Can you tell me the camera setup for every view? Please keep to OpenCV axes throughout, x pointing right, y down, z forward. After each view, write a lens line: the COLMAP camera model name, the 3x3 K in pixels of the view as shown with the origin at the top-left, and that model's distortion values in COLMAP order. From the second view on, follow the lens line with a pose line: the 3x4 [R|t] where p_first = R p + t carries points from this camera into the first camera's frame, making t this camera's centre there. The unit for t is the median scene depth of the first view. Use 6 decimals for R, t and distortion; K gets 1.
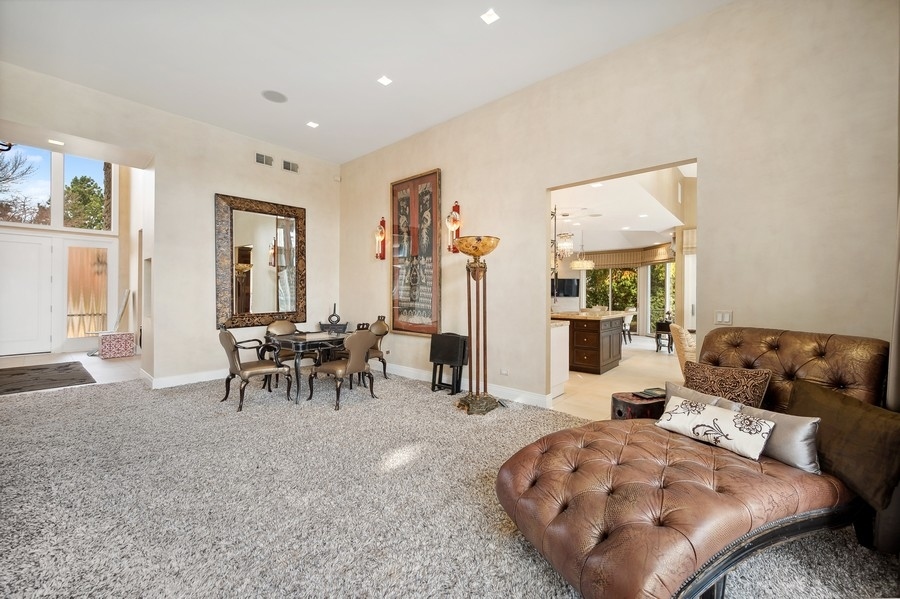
lens RADIAL K [[354.6, 0, 447.6], [0, 354.6, 289.0], [0, 0, 1]] dist [0.000776, 0.000031]
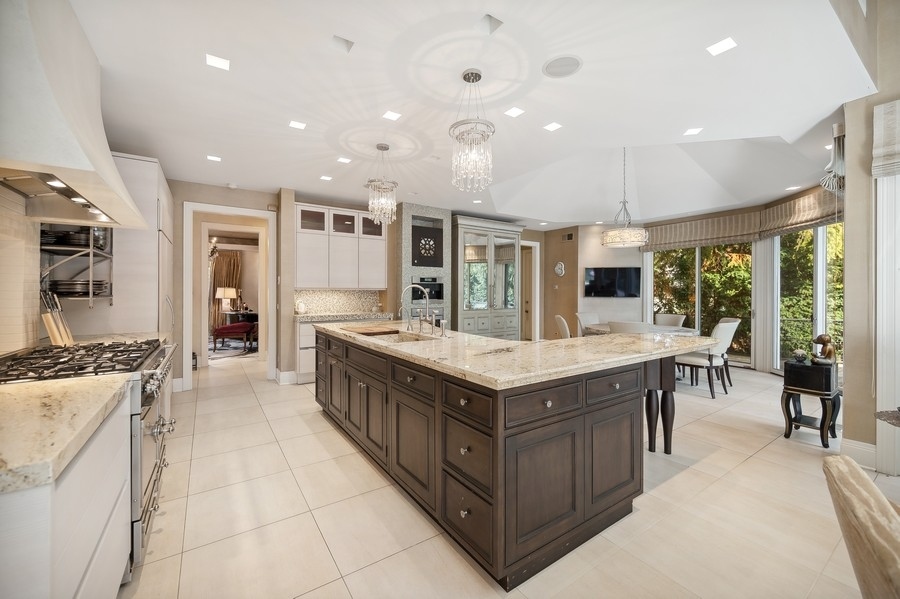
lens RADIAL K [[359.1, 0, 453.1], [0, 359.1, 291.6], [0, 0, 1]] dist [0.000564, -0.000018]
pose [[0.970638, -0.005870, -0.240474, 0.414252], [0.007770, 0.999946, 0.006954, 0.011721], [0.240420, -0.008619, 0.970631, 0.663900]]
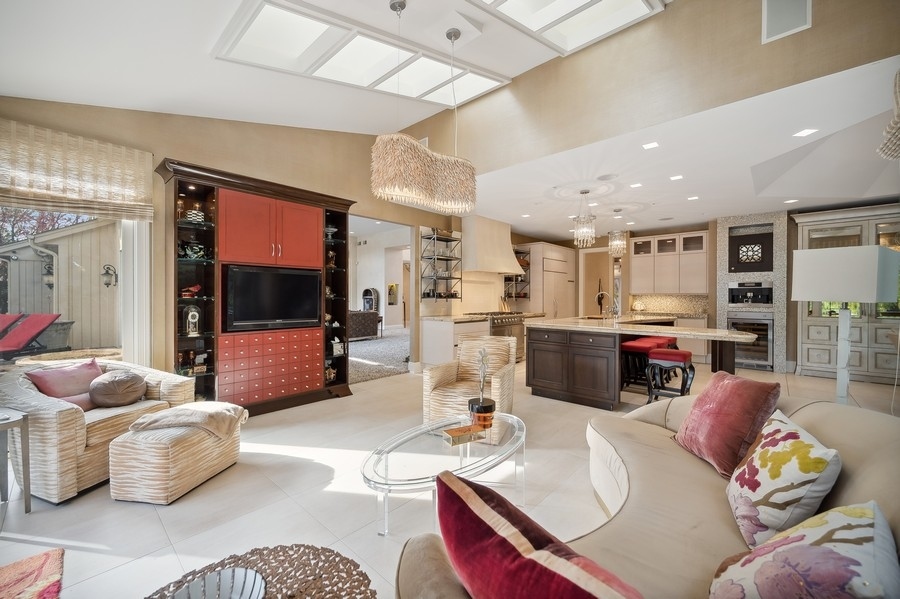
lens RADIAL K [[356.8, 0, 450.5], [0, 356.8, 298.3], [0, 0, 1]] dist [0.000070, -0.000176]
pose [[-0.006804, -0.002239, -0.999974, 1.147728], [0.009224, 0.999955, -0.002302, 0.019438], [0.999934, -0.009239, -0.006783, 0.749129]]
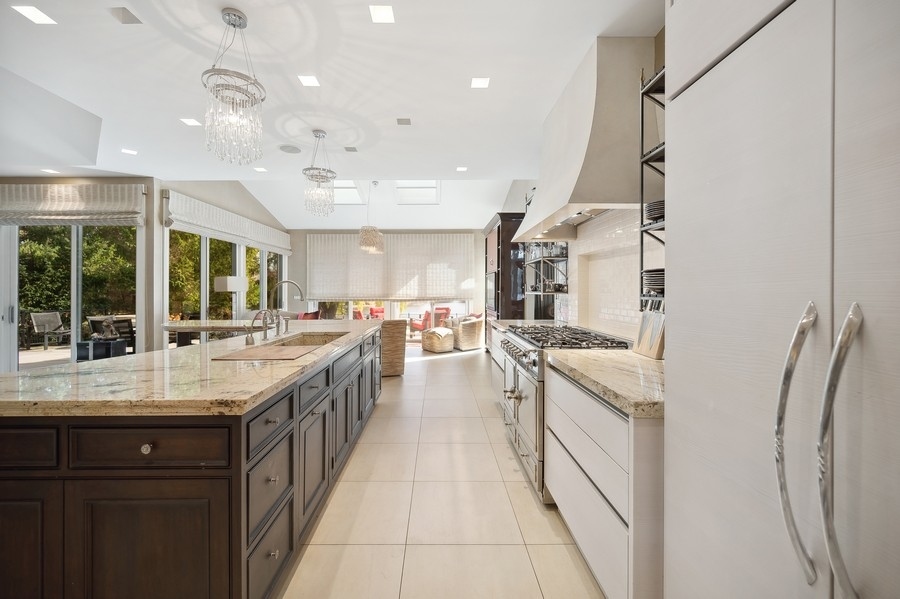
lens RADIAL K [[366.5, 0, 440.8], [0, 366.5, 291.1], [0, 0, 1]] dist [-0.000542, -0.000170]
pose [[-0.670704, -0.009255, 0.741668, -0.196619], [-0.013403, 0.999910, 0.000357, 0.015961], [-0.741604, -0.009701, -0.670768, 1.282935]]
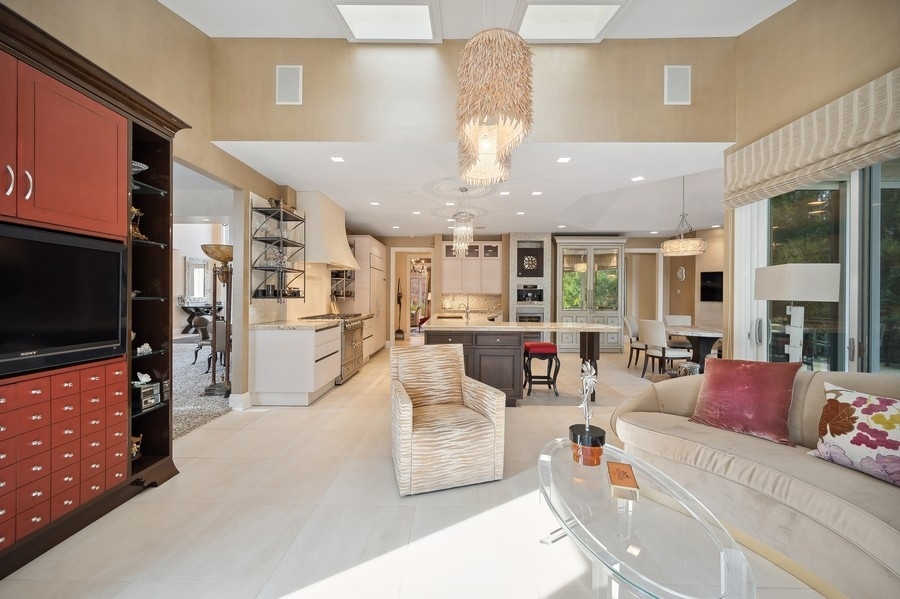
lens RADIAL K [[358.7, 0, 452.2], [0, 358.7, 297.2], [0, 0, 1]] dist [-0.000309, 0.000017]
pose [[0.663195, -0.000991, -0.748446, 0.921560], [0.008216, 0.999949, 0.005956, 0.014100], [0.748402, -0.010099, 0.663169, 0.498012]]
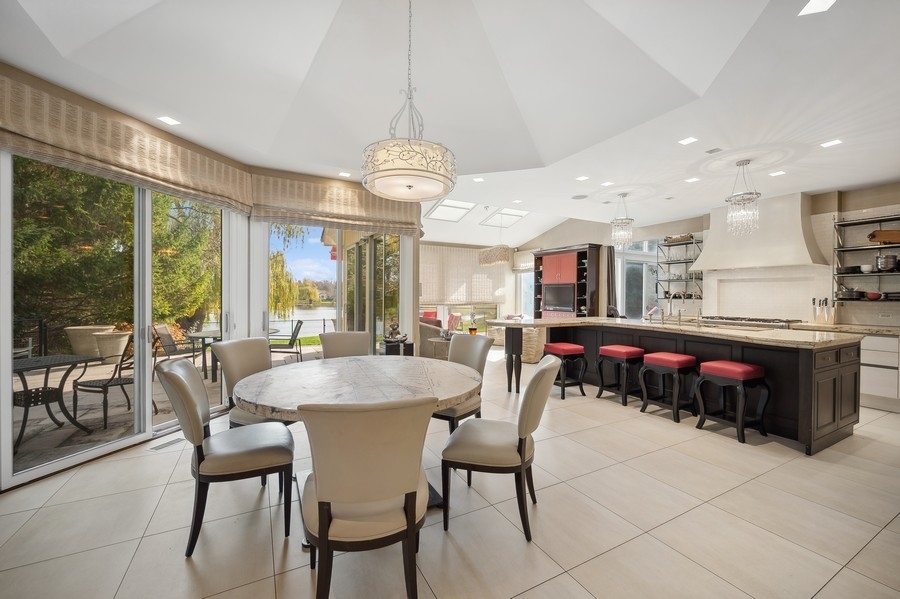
lens RADIAL K [[359.1, 0, 453.1], [0, 359.1, 291.6], [0, 0, 1]] dist [0.000564, -0.000018]
pose [[-0.943568, -0.010389, 0.331015, 0.434144], [-0.017827, 0.999652, -0.019442, 0.027417], [-0.330698, -0.024245, -0.943425, 1.963192]]
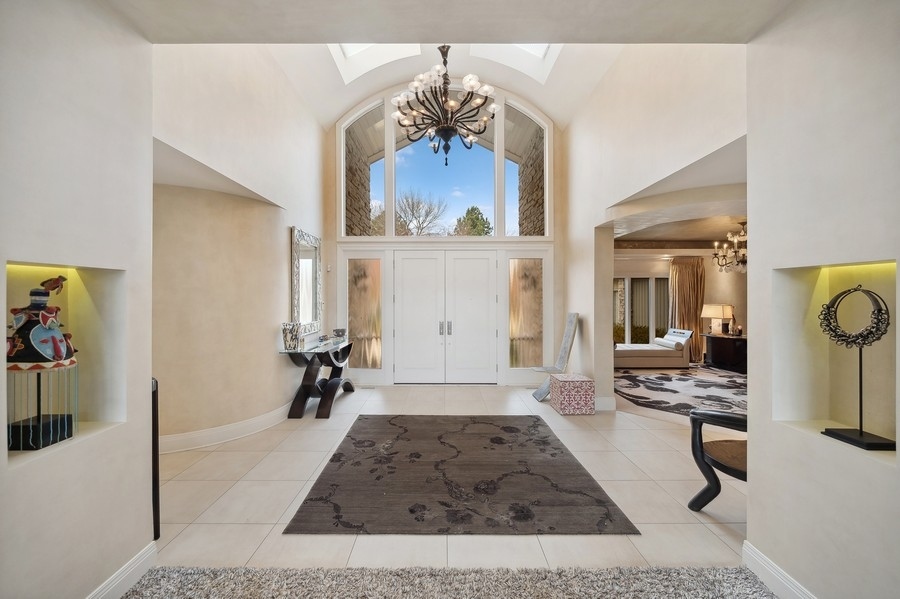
lens RADIAL K [[367.7, 0, 450.0], [0, 367.7, 299.5], [0, 0, 1]] dist [0.001250, 0.000032]
pose [[0.667775, 0.001103, -0.744362, -0.682483], [0.011251, 0.999870, 0.011575, -0.049221], [0.744278, -0.016105, 0.667676, 0.418021]]
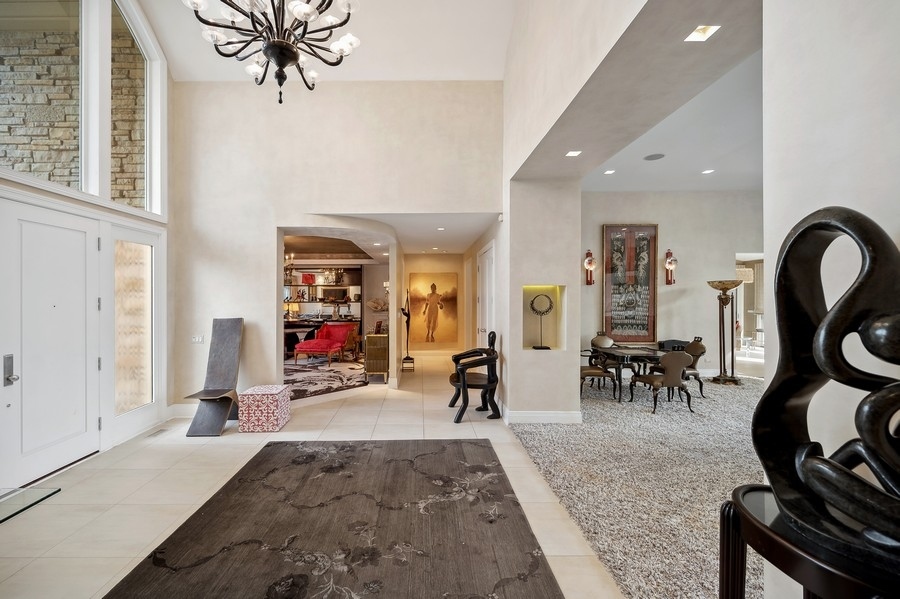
lens RADIAL K [[368.1, 0, 418.3], [0, 368.1, 299.1], [0, 0, 1]] dist [-0.022830, -0.000175]
pose [[0.756020, -0.012544, 0.654428, -1.354773], [0.001021, 0.999838, 0.017986, -0.054846], [-0.654547, -0.012930, 0.755910, 0.416286]]
